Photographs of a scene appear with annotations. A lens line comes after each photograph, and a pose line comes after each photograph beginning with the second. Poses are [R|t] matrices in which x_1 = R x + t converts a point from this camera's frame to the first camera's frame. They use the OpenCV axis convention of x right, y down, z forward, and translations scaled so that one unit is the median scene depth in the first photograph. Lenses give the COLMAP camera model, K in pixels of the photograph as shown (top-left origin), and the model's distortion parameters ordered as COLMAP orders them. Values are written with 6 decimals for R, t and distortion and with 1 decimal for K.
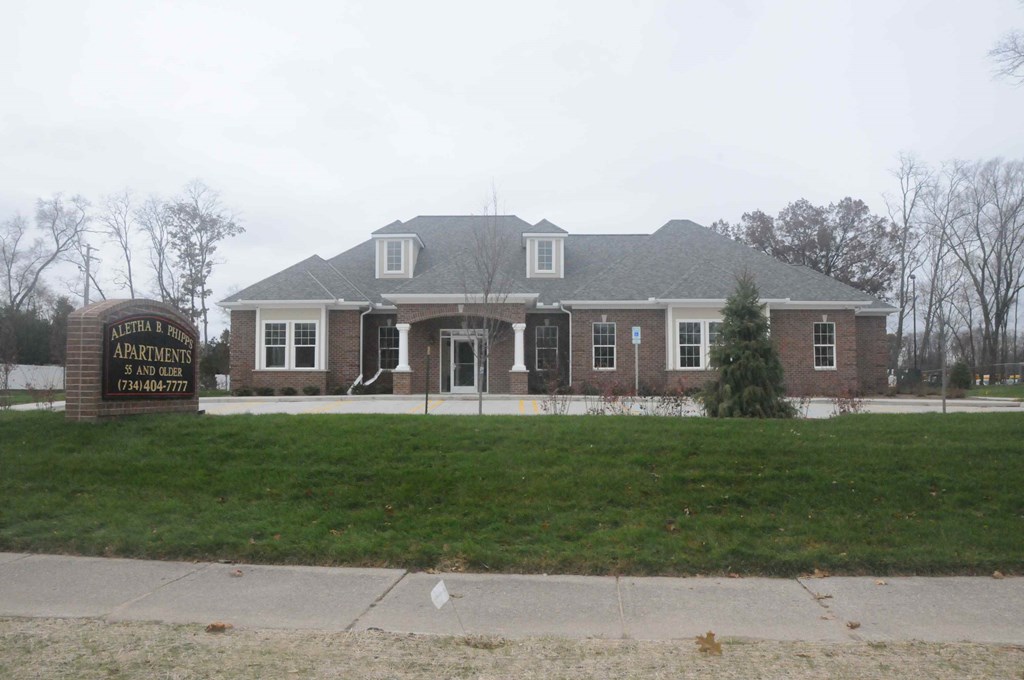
lens RADIAL K [[807.0, 0, 497.0], [0, 807.0, 340.8], [0, 0, 1]] dist [-0.157272, 0.119218]
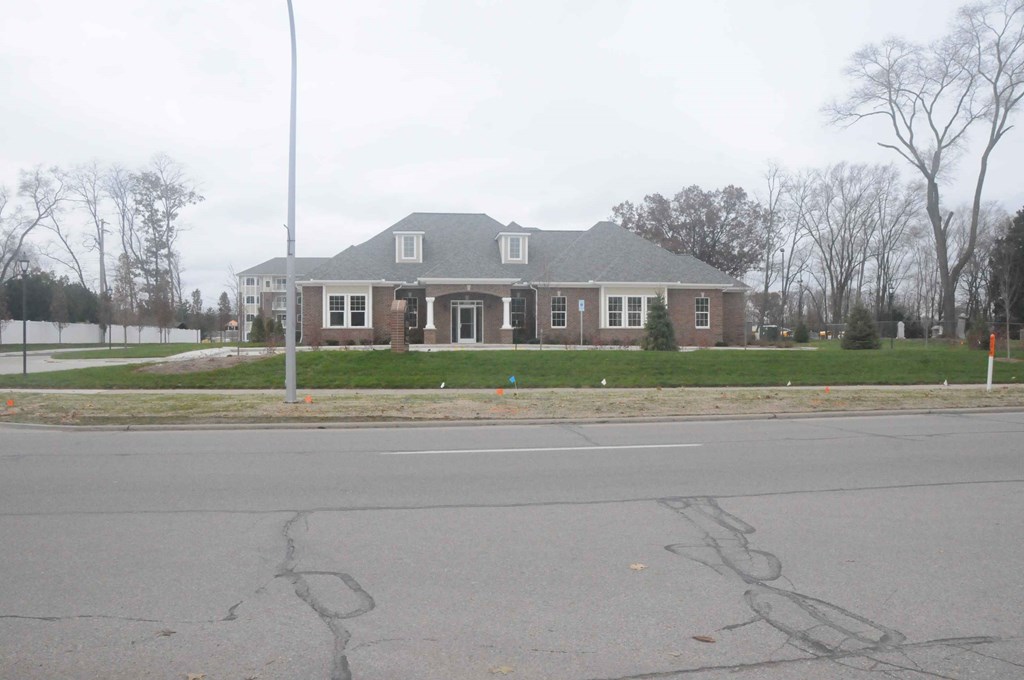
lens RADIAL K [[807.0, 0, 497.0], [0, 807.0, 340.8], [0, 0, 1]] dist [-0.157272, 0.119218]
pose [[0.992022, -0.000336, 0.126067, -0.152923], [-0.006947, 0.998331, 0.057324, -0.022768], [-0.125876, -0.057742, 0.990364, -0.427804]]
